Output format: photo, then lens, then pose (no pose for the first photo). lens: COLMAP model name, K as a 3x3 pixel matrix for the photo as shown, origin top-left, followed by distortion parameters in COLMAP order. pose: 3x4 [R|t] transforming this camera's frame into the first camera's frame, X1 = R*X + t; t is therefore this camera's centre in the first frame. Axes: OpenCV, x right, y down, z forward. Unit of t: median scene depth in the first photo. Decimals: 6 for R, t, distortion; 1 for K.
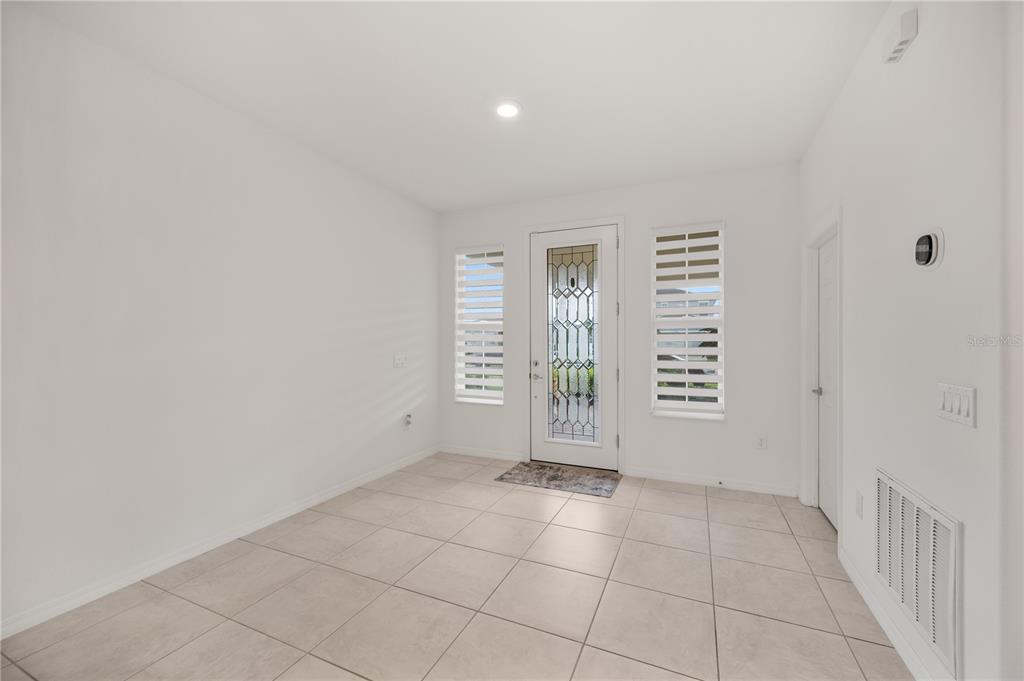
lens RADIAL K [[409.7, 0, 513.8], [0, 409.7, 349.8], [0, 0, 1]] dist [-0.002413, 0.001005]
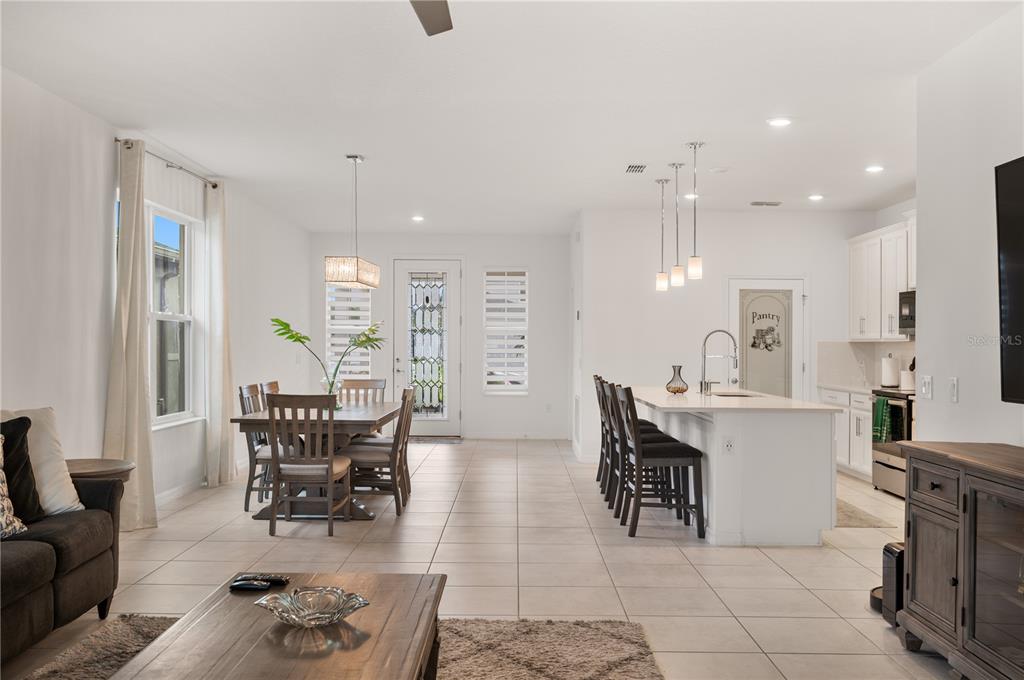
lens RADIAL K [[906.2, 0, 515.8], [0, 906.2, 342.3], [0, 0, 1]] dist [-0.015084, 0.002676]
pose [[0.914296, 0.009358, 0.404940, -0.848133], [-0.002895, 0.999859, -0.016570, 0.024526], [-0.405037, 0.013978, 0.914193, -1.956385]]
